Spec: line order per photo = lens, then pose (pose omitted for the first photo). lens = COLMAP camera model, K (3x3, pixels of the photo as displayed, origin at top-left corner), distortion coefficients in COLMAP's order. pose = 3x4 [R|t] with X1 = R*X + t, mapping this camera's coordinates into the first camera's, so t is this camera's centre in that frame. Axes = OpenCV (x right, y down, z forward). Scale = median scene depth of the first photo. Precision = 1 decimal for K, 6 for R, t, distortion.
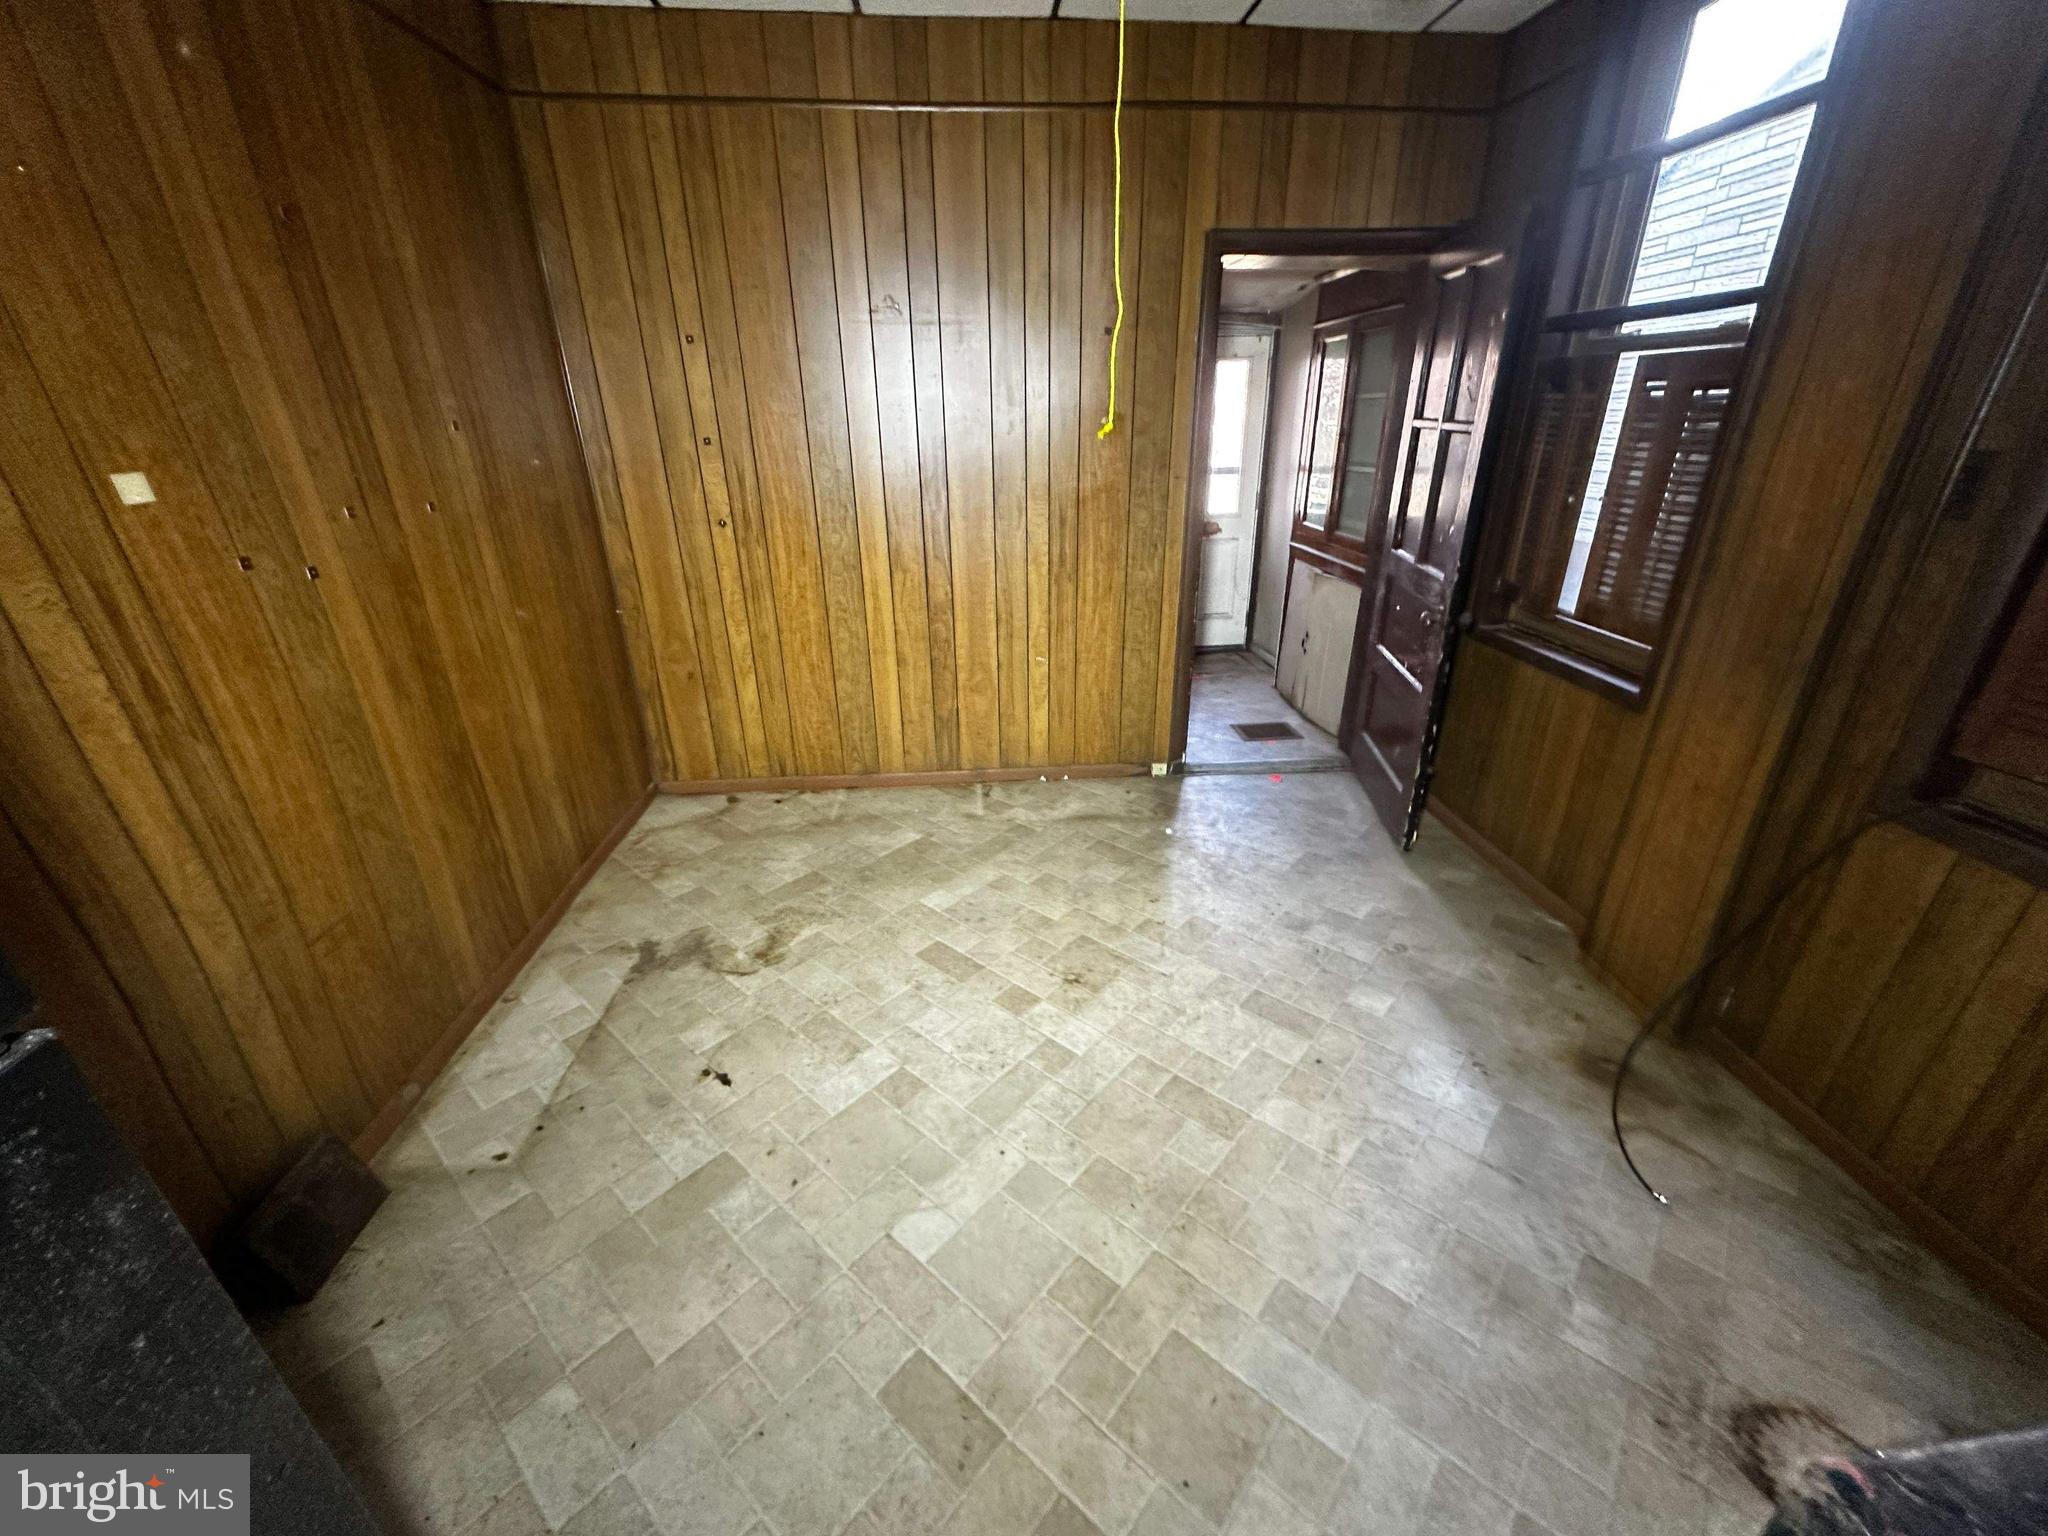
lens RADIAL K [[812.8, 0, 1027.0], [0, 812.8, 771.2], [0, 0, 1]] dist [-0.004391, 0.000060]
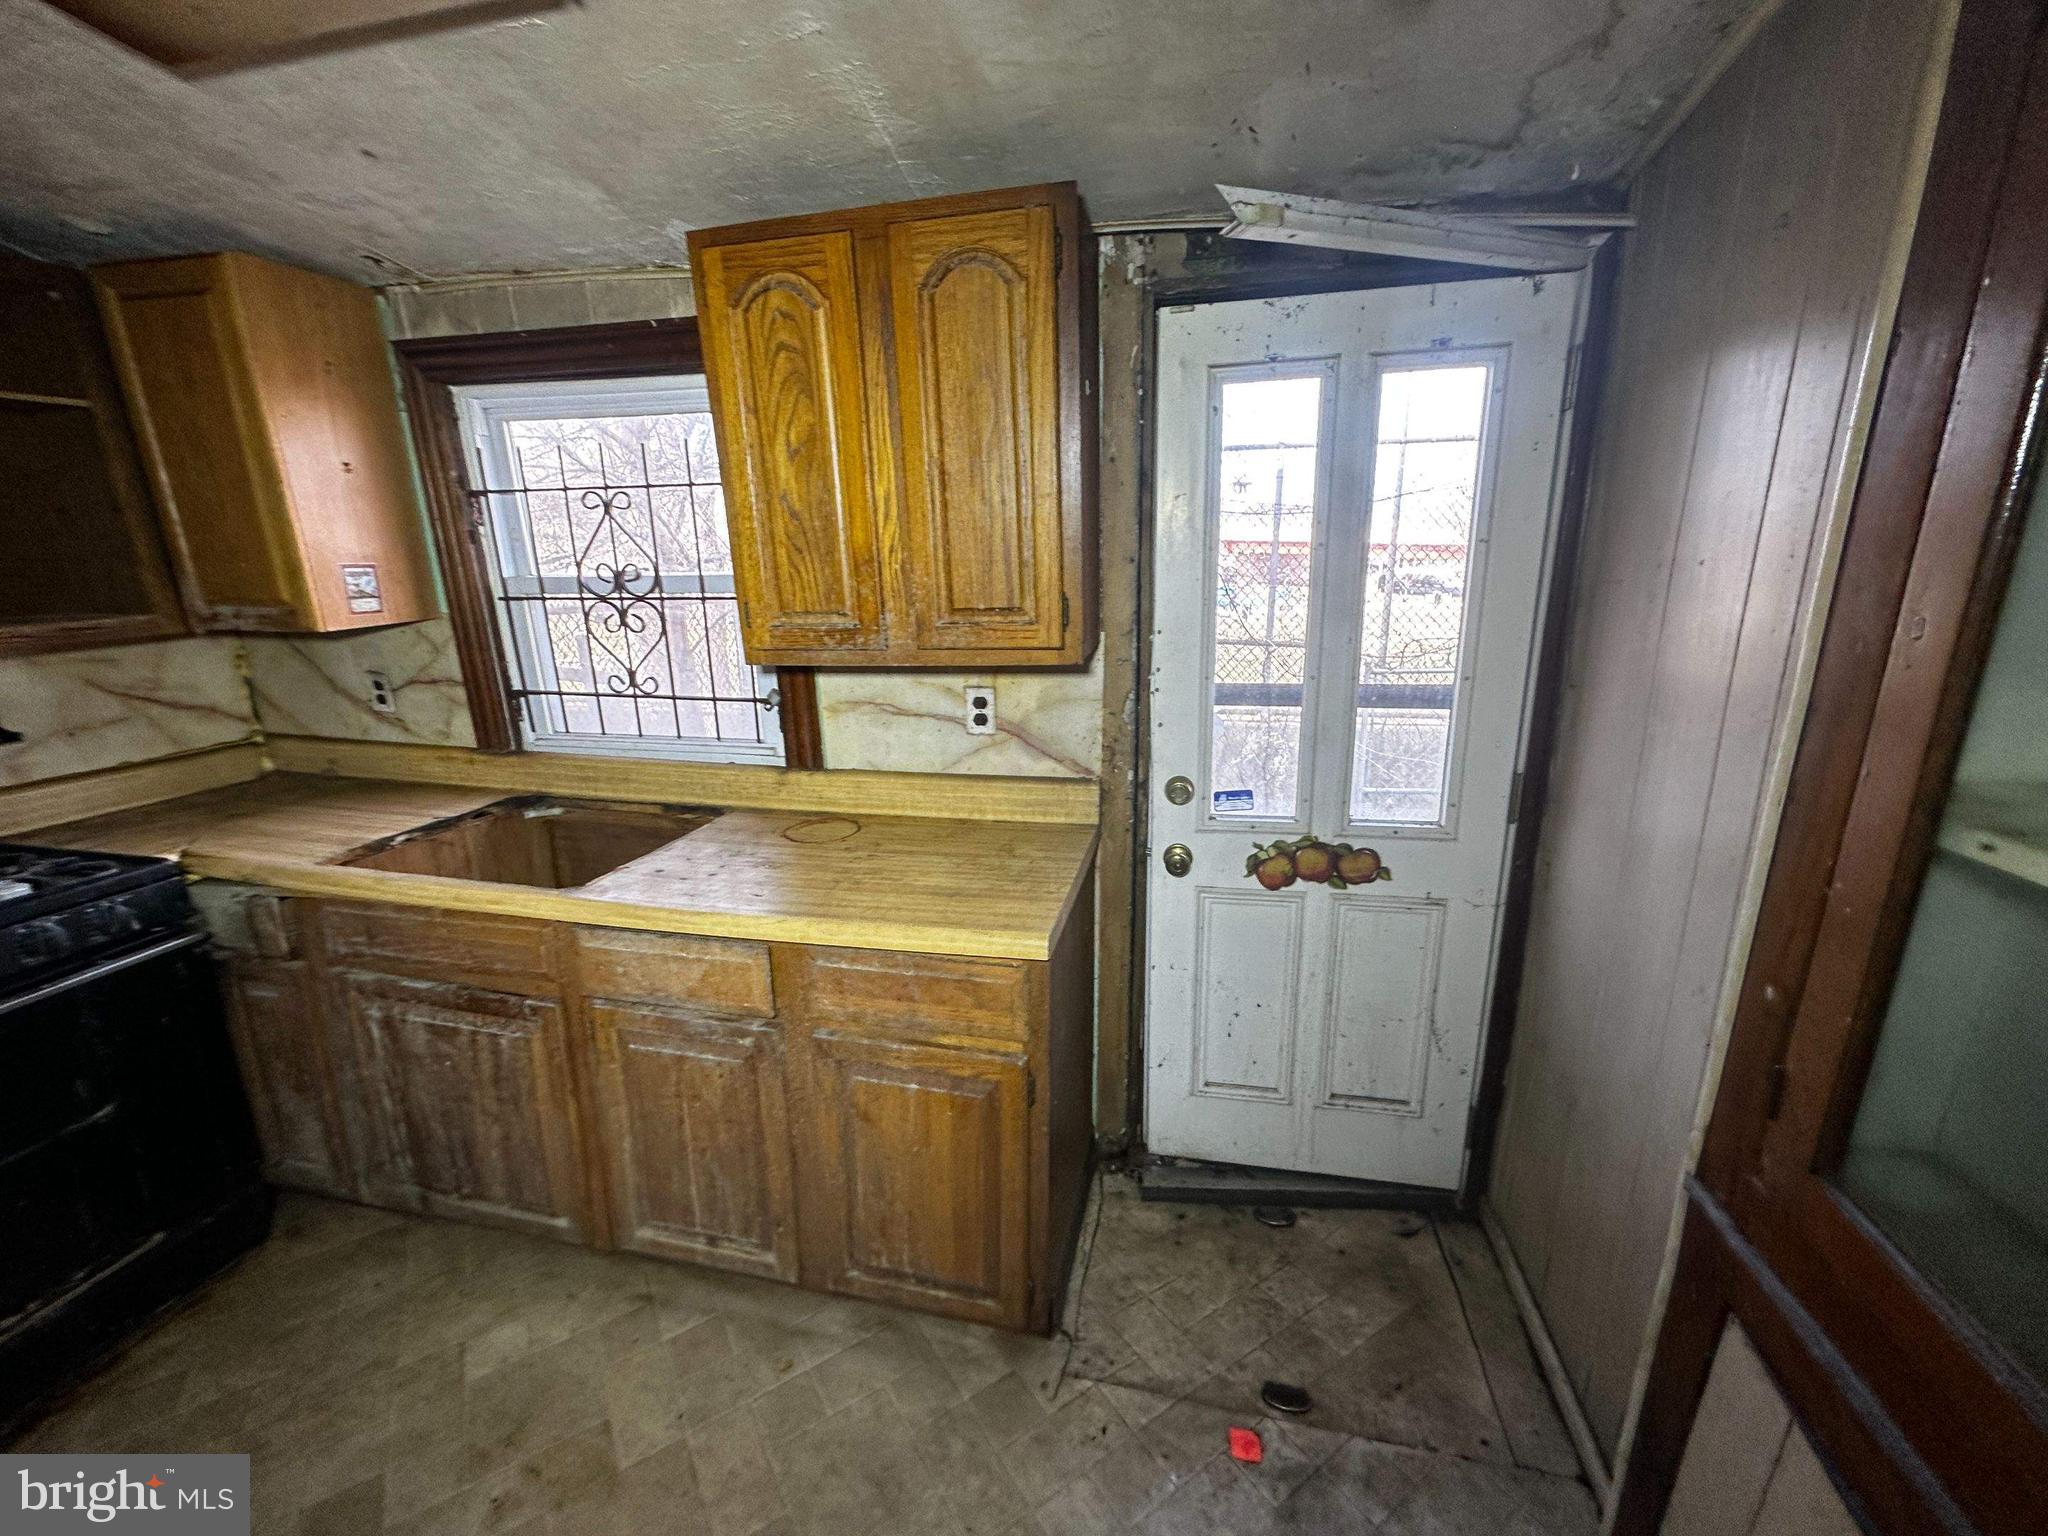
lens RADIAL K [[812.8, 0, 1029.6], [0, 812.8, 766.8], [0, 0, 1]] dist [-0.004391, 0.000060]
pose [[0.959710, 0.069808, -0.272182, 0.395754], [-0.107724, 0.986044, -0.126938, -0.596606], [0.259522, 0.151144, 0.953836, 1.365325]]
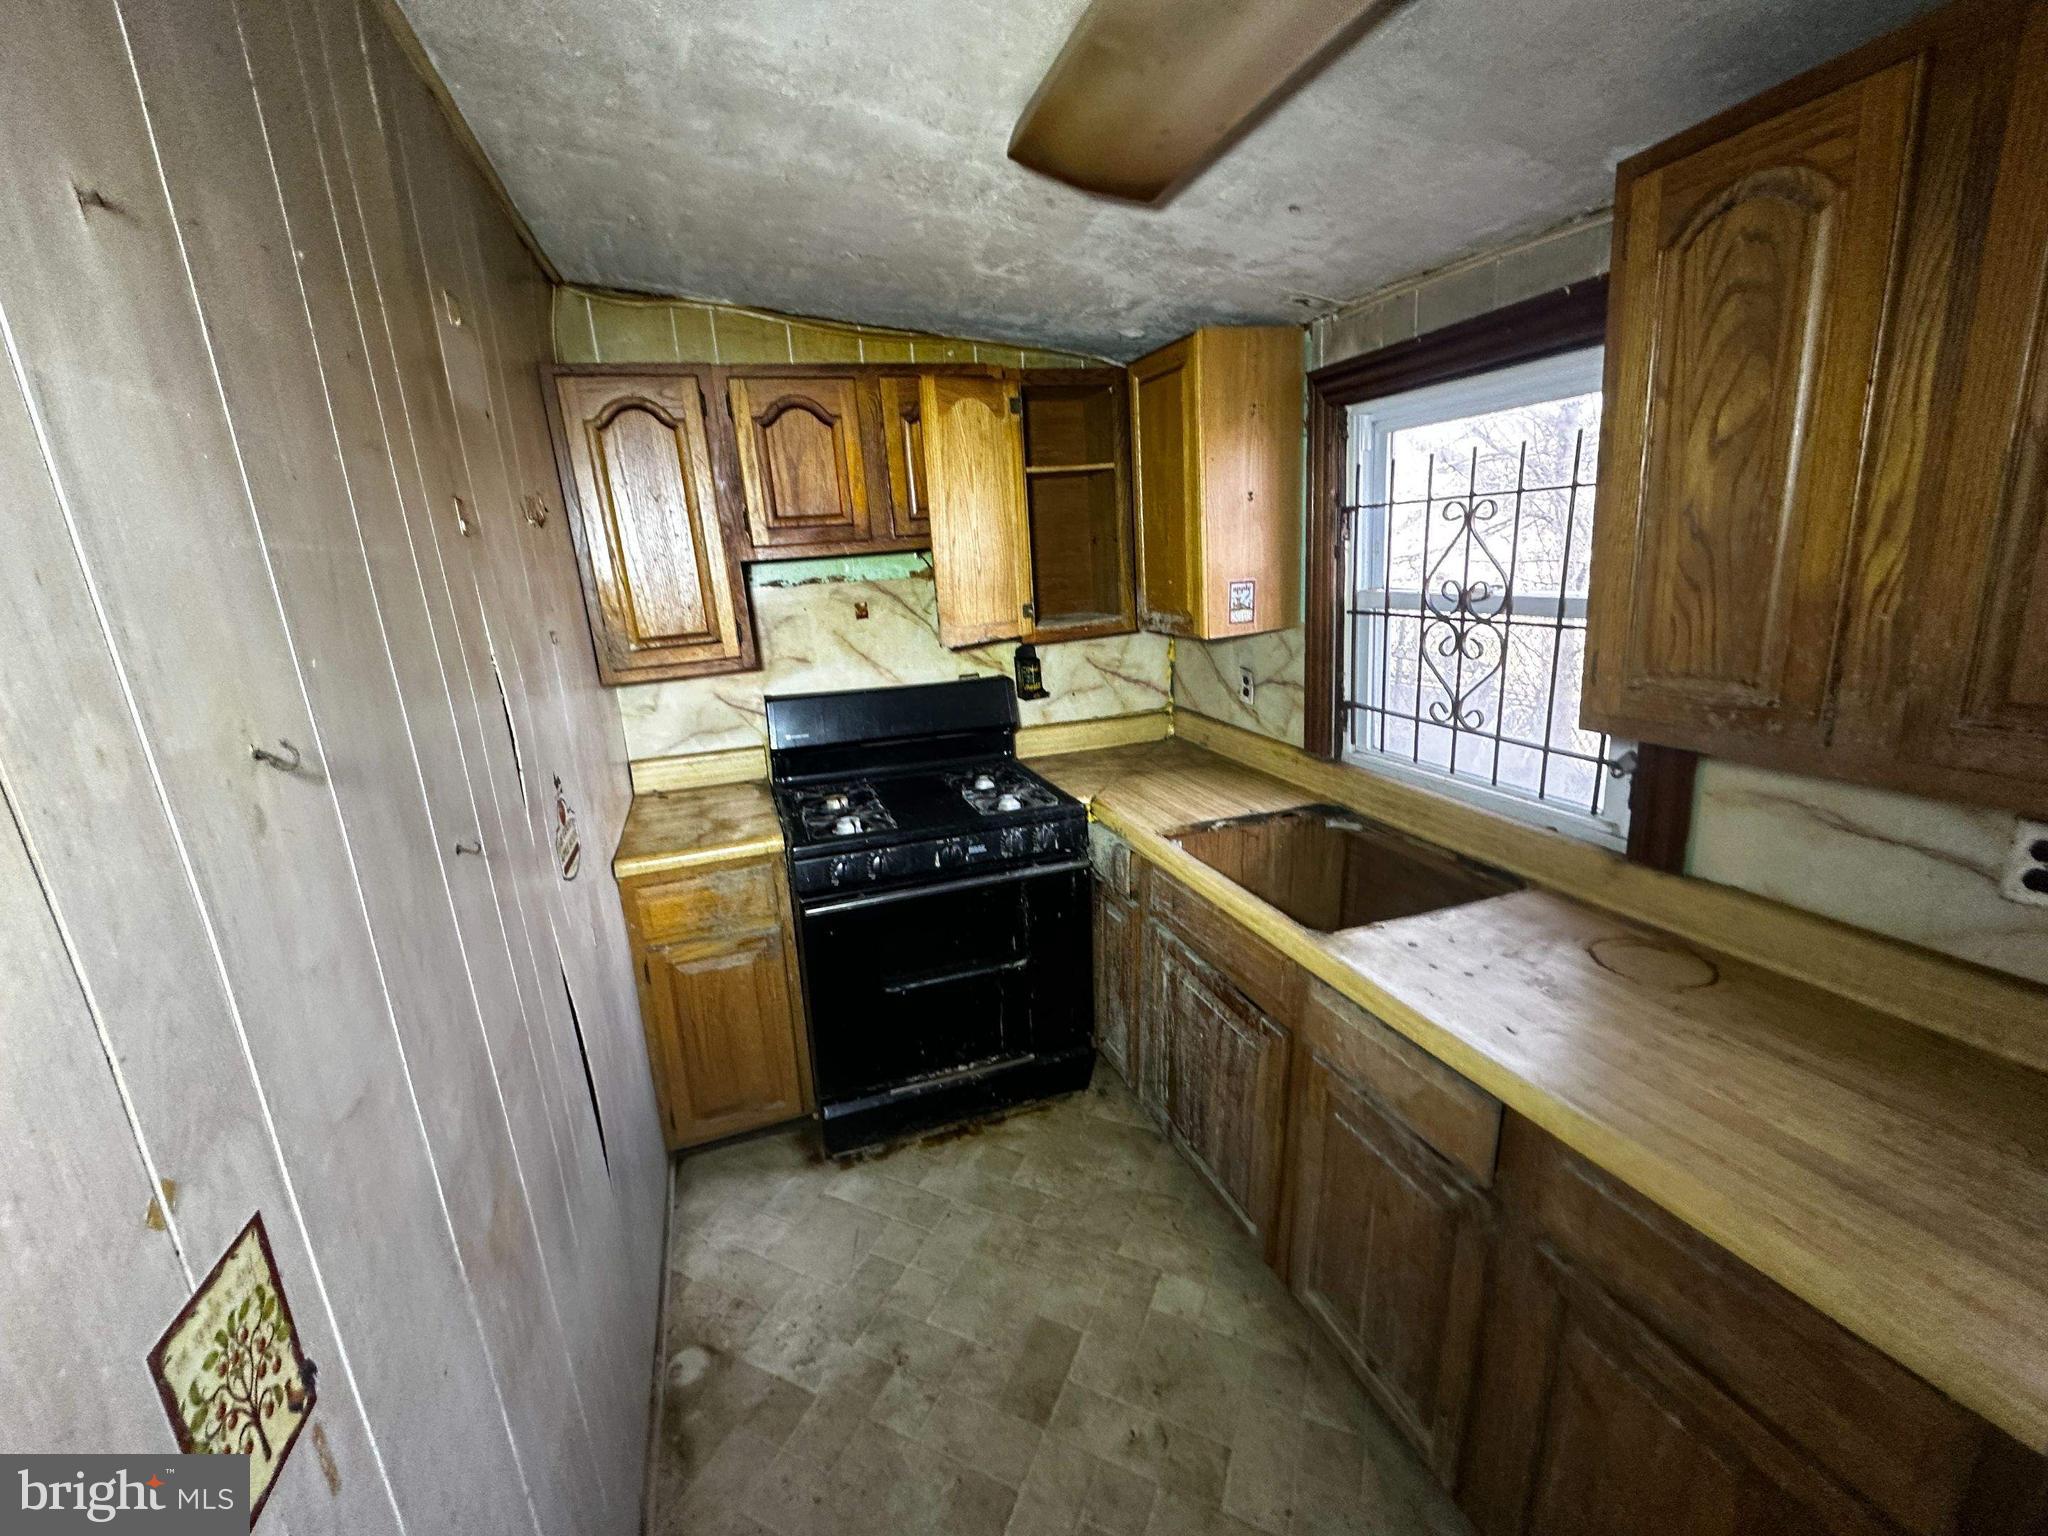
lens RADIAL K [[812.8, 0, 1027.0], [0, 812.8, 763.2], [0, 0, 1]] dist [-0.004391, 0.000060]
pose [[0.269534, 0.237830, -0.933161, 0.358974], [-0.325520, 0.934483, 0.144144, -0.722610], [0.906305, 0.264911, 0.329293, 1.496564]]
